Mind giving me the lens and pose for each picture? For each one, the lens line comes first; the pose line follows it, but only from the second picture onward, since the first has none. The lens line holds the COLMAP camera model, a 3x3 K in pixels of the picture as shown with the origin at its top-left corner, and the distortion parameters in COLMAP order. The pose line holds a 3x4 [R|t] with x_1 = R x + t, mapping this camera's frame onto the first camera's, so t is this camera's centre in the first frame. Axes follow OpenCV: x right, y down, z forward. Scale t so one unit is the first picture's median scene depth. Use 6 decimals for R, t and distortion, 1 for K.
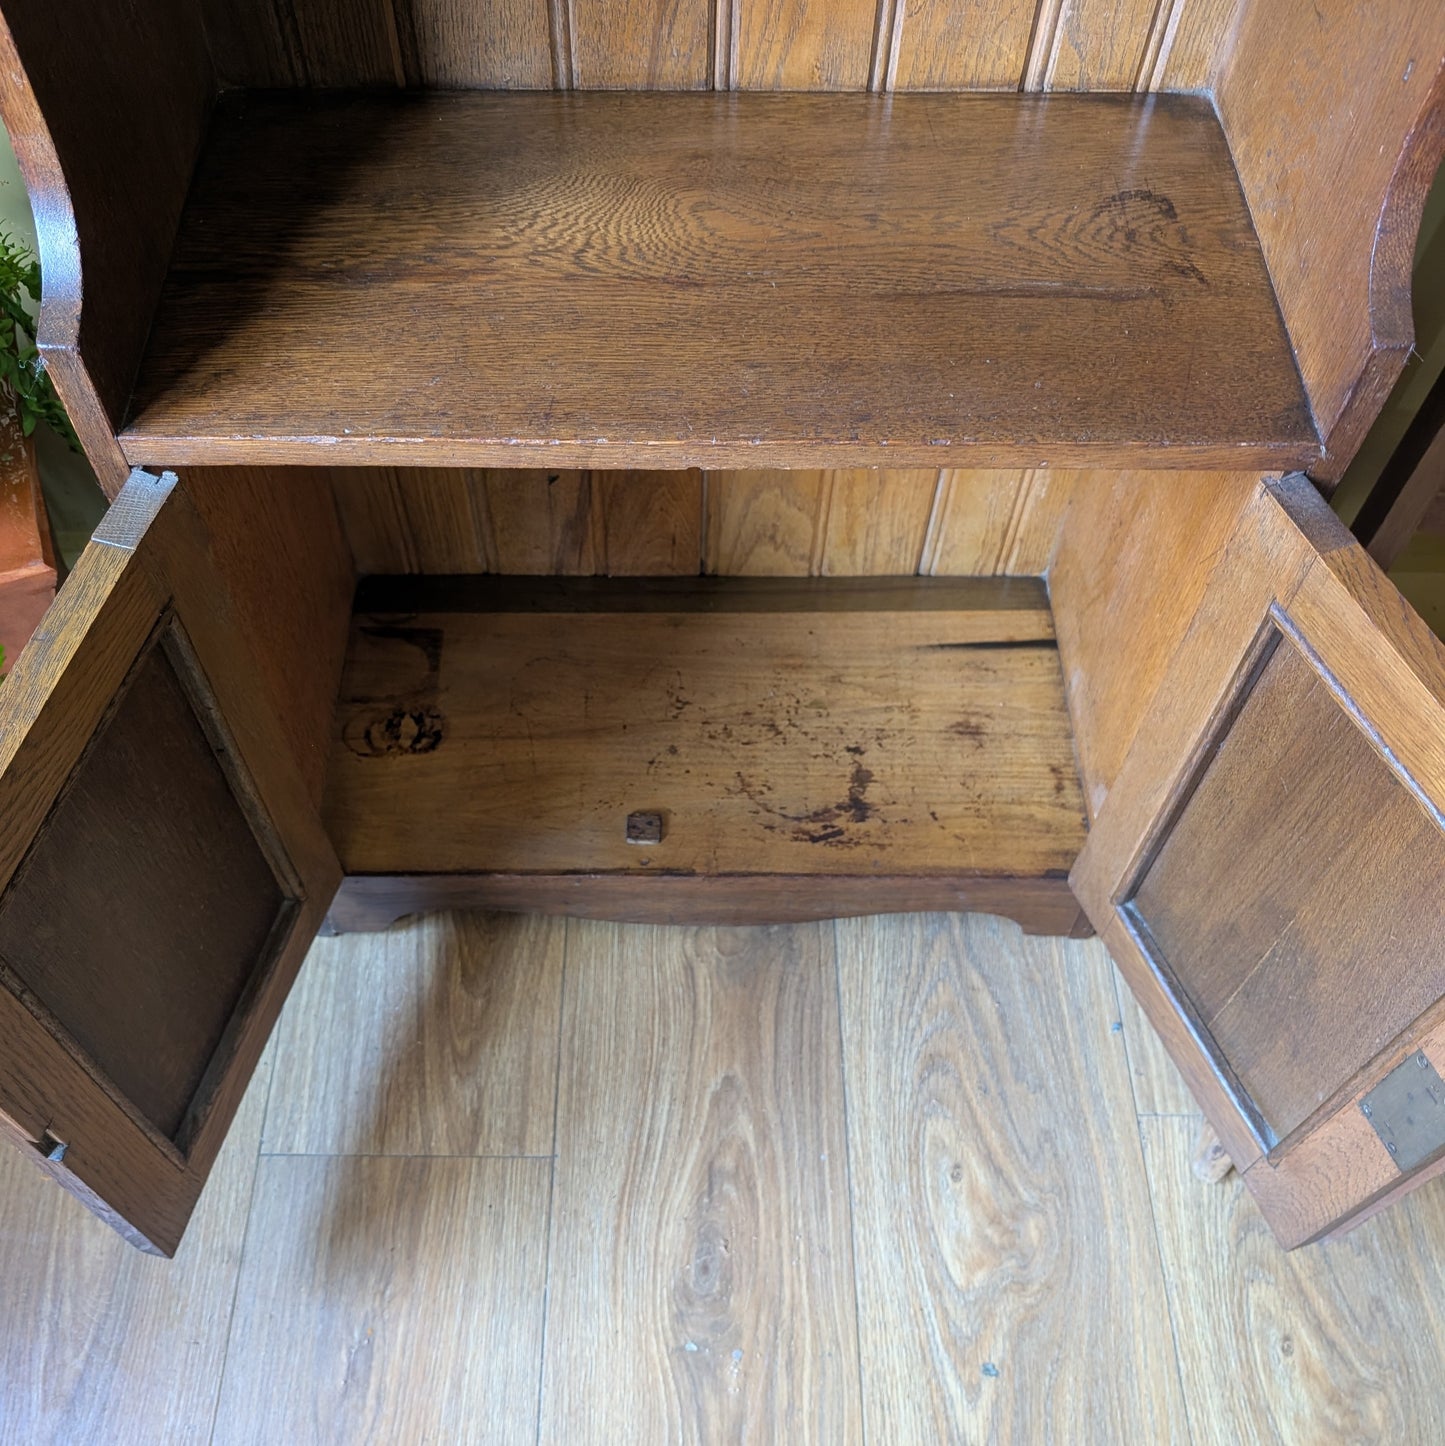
lens RADIAL K [[1468.5, 0, 671.4], [0, 1468.5, 748.6], [0, 0, 1]] dist [0.029596, -0.038951]
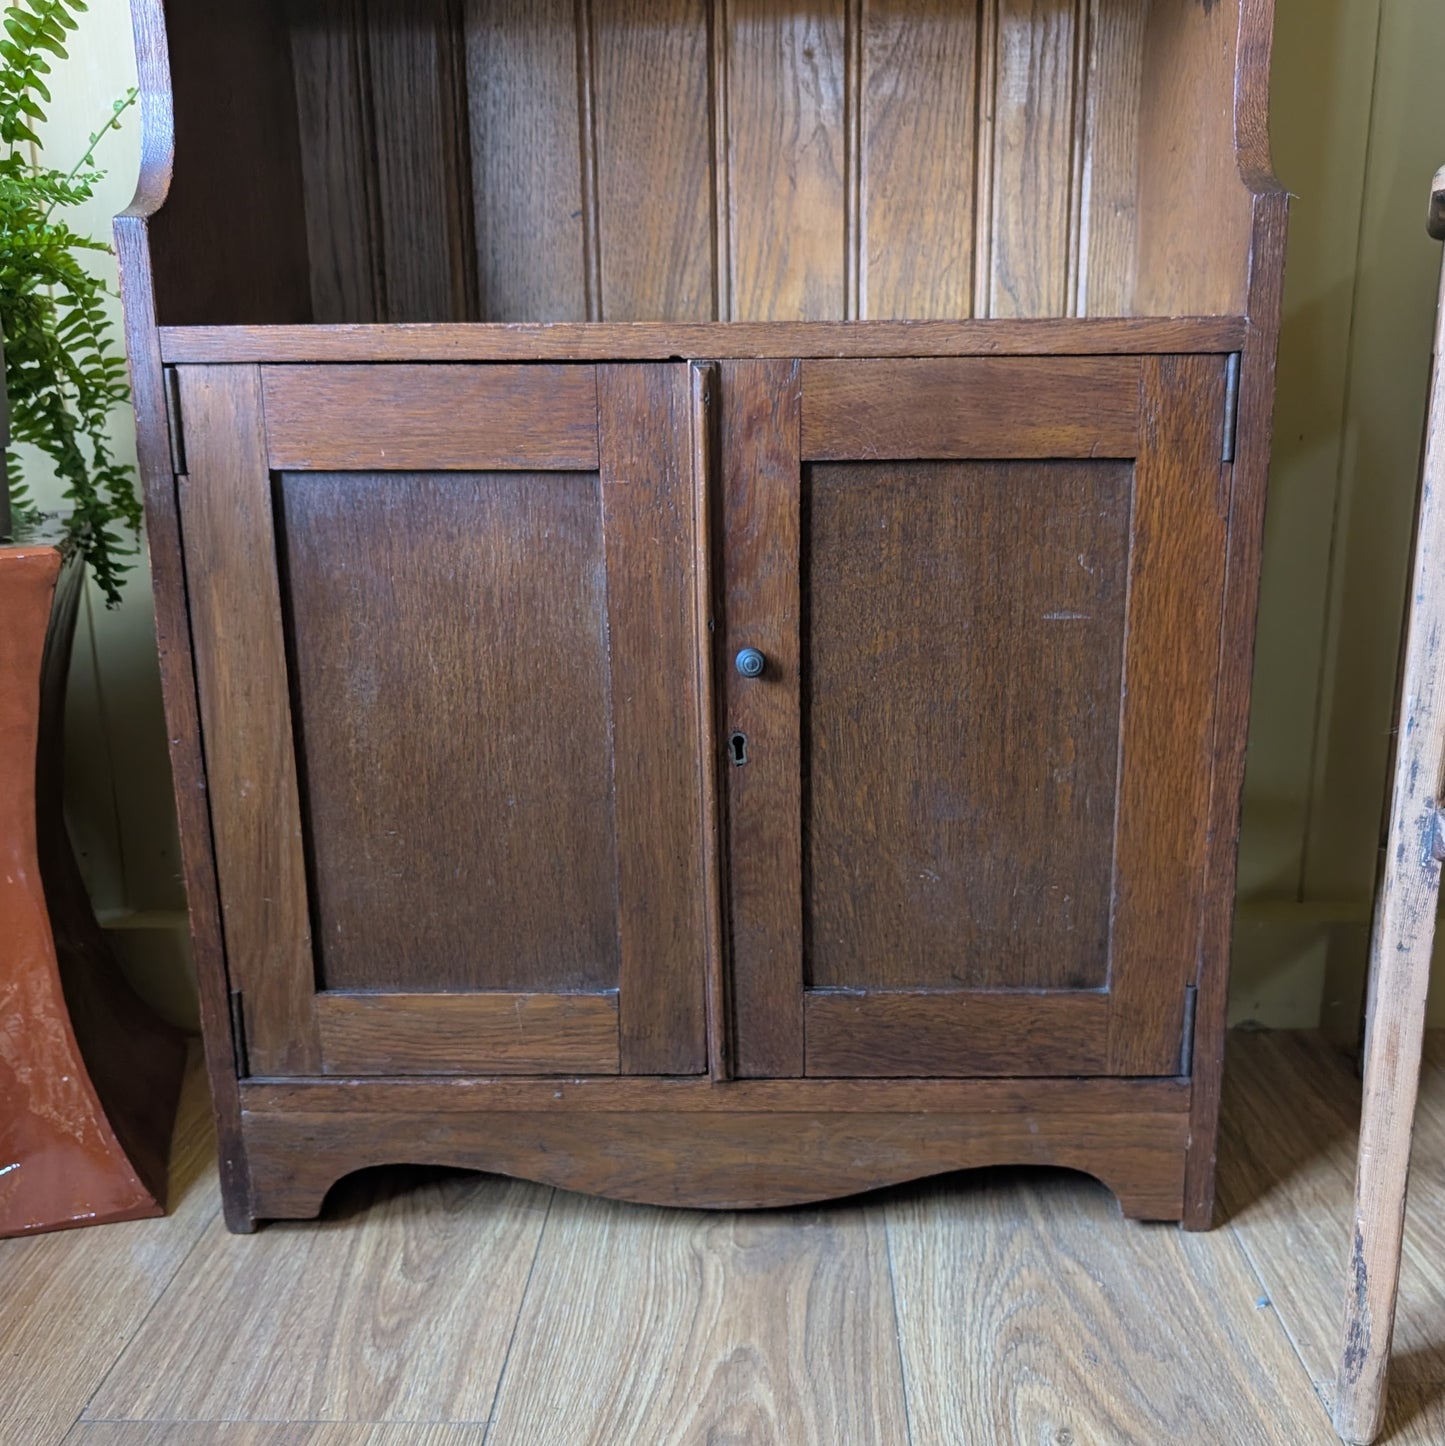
lens RADIAL K [[1532.0, 0, 749.1], [0, 1532.0, 763.5], [0, 0, 1]] dist [0.071996, -0.213251]
pose [[0.999826, -0.006789, -0.017370, 0.057887], [-0.006757, 0.736216, -0.676713, 0.530936], [0.017382, 0.676713, 0.736042, 0.239854]]
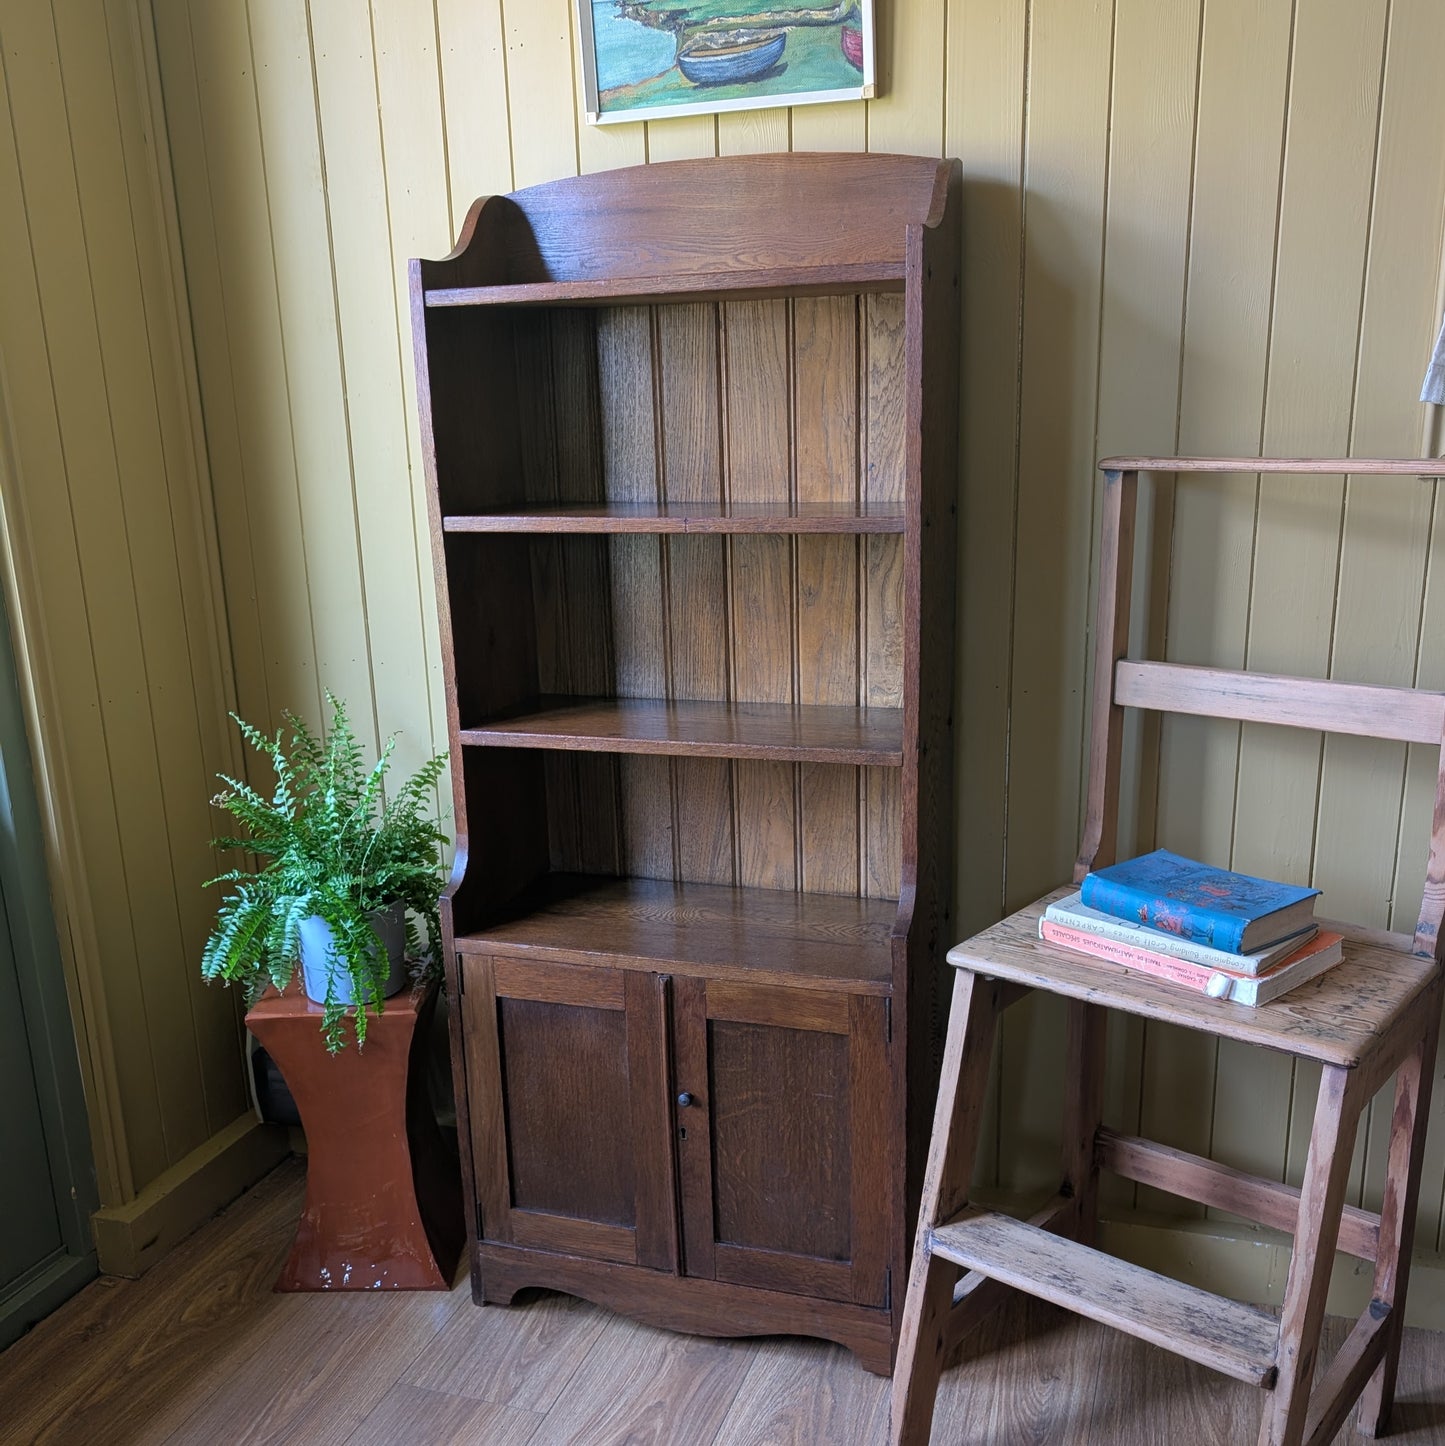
lens RADIAL K [[1452.3, 0, 739.4], [0, 1452.3, 770.3], [0, 0, 1]] dist [0.001557, -0.001614]
pose [[0.951249, 0.052999, -0.303835, 0.590144], [-0.244763, 0.729117, -0.639124, 0.737478], [0.187658, 0.682334, 0.706545, -0.642083]]
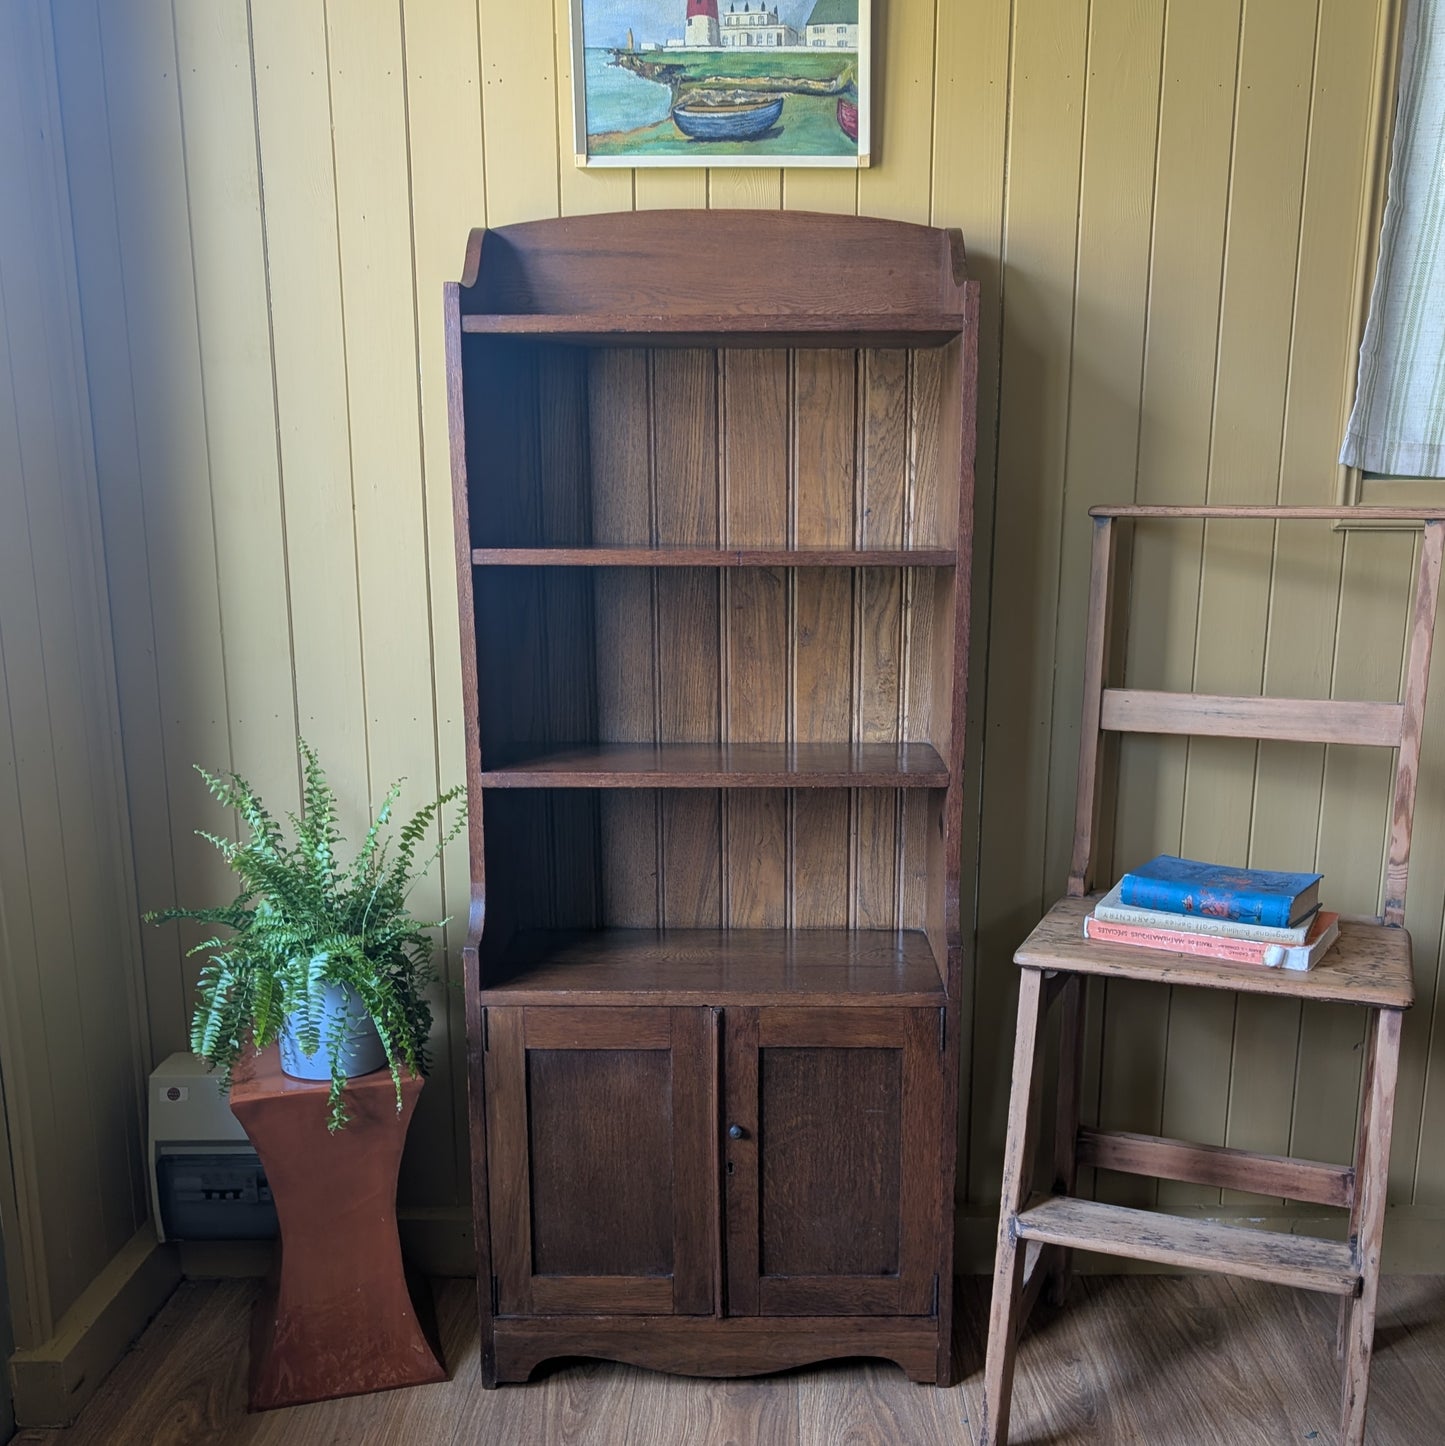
lens RADIAL K [[1519.1, 0, 784.5], [0, 1519.1, 824.7], [0, 0, 1]] dist [0.005448, -0.006150]
pose [[0.999917, 0.001538, 0.012828, 0.078119], [0.008036, 0.703481, -0.710668, 0.954218], [-0.010117, 0.710712, 0.703410, -0.696572]]
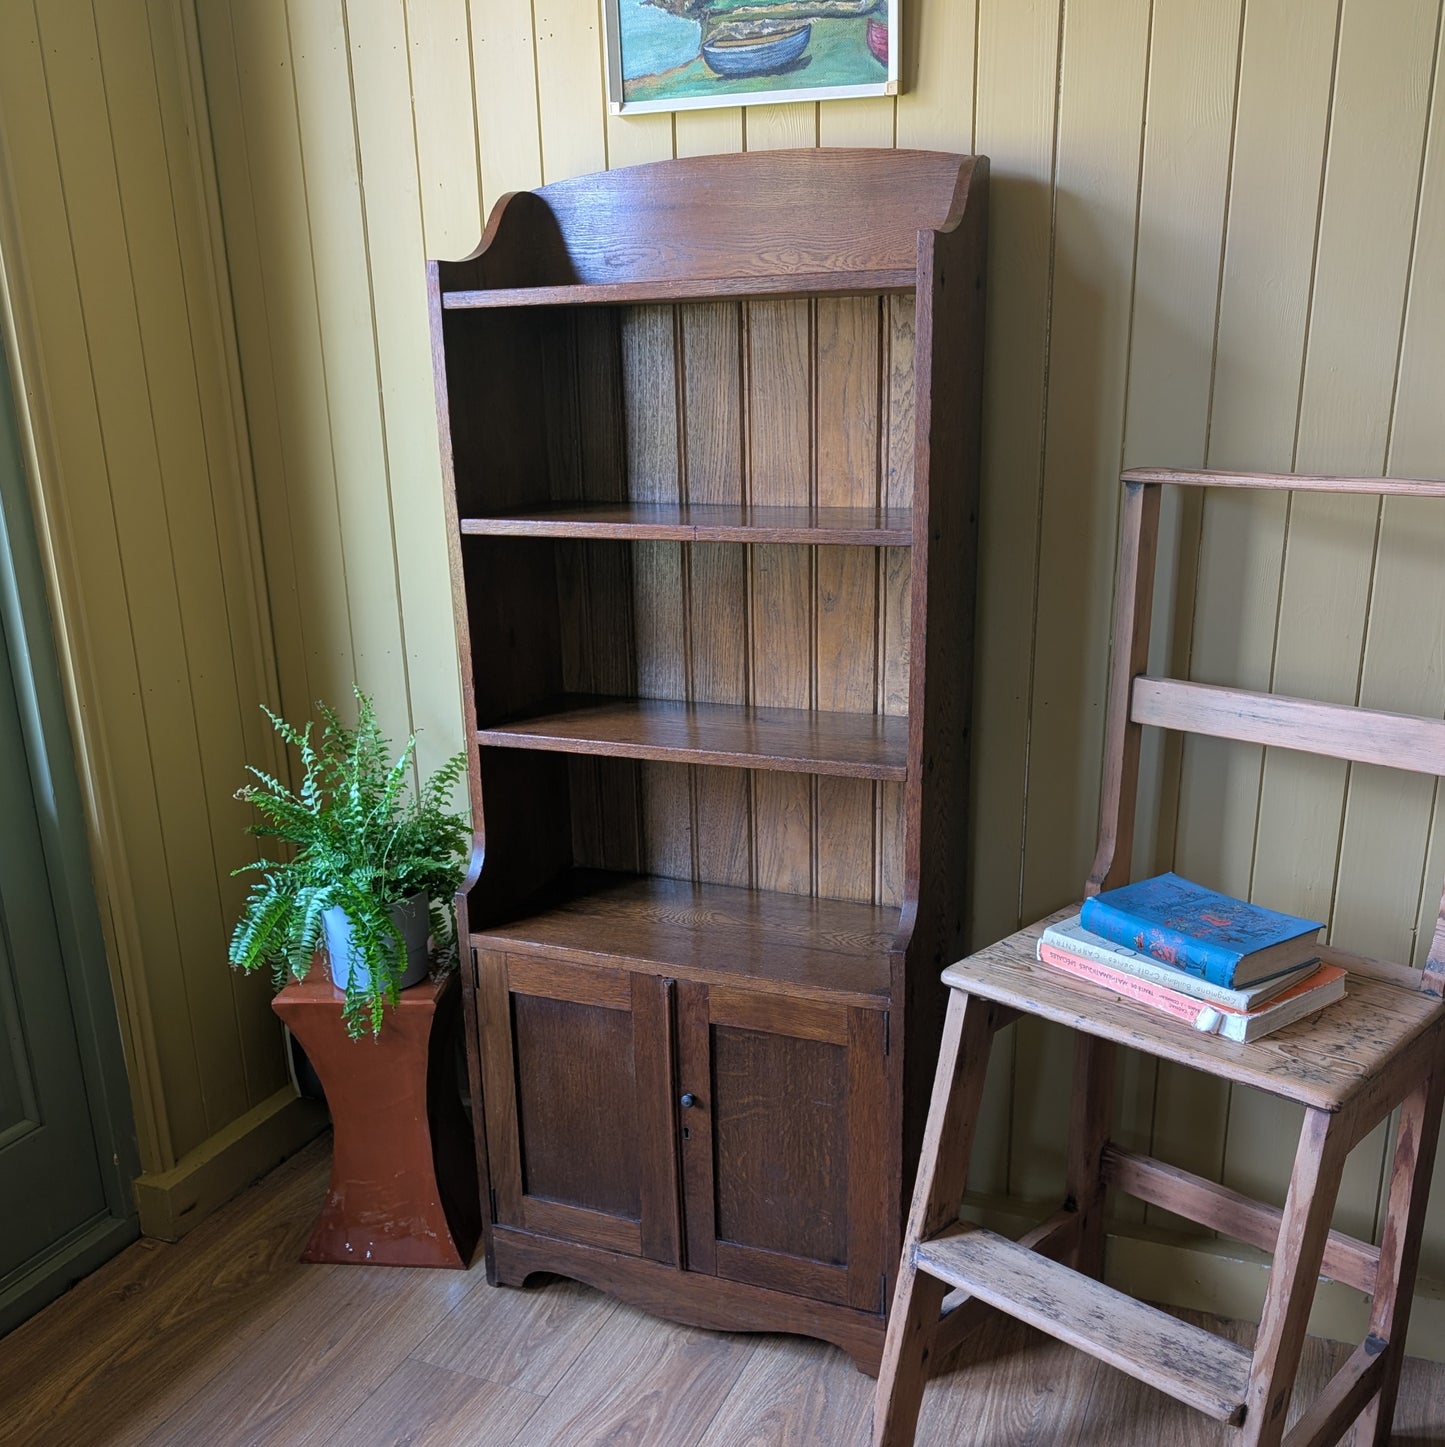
lens RADIAL K [[1451.3, 0, 728.1], [0, 1451.3, 804.1], [0, 0, 1]] dist [0.002480, -0.003997]
pose [[0.924329, 0.093147, -0.370053, 0.680544], [-0.309105, 0.751414, -0.582951, 0.673748], [0.223763, 0.653224, 0.723346, -0.655387]]
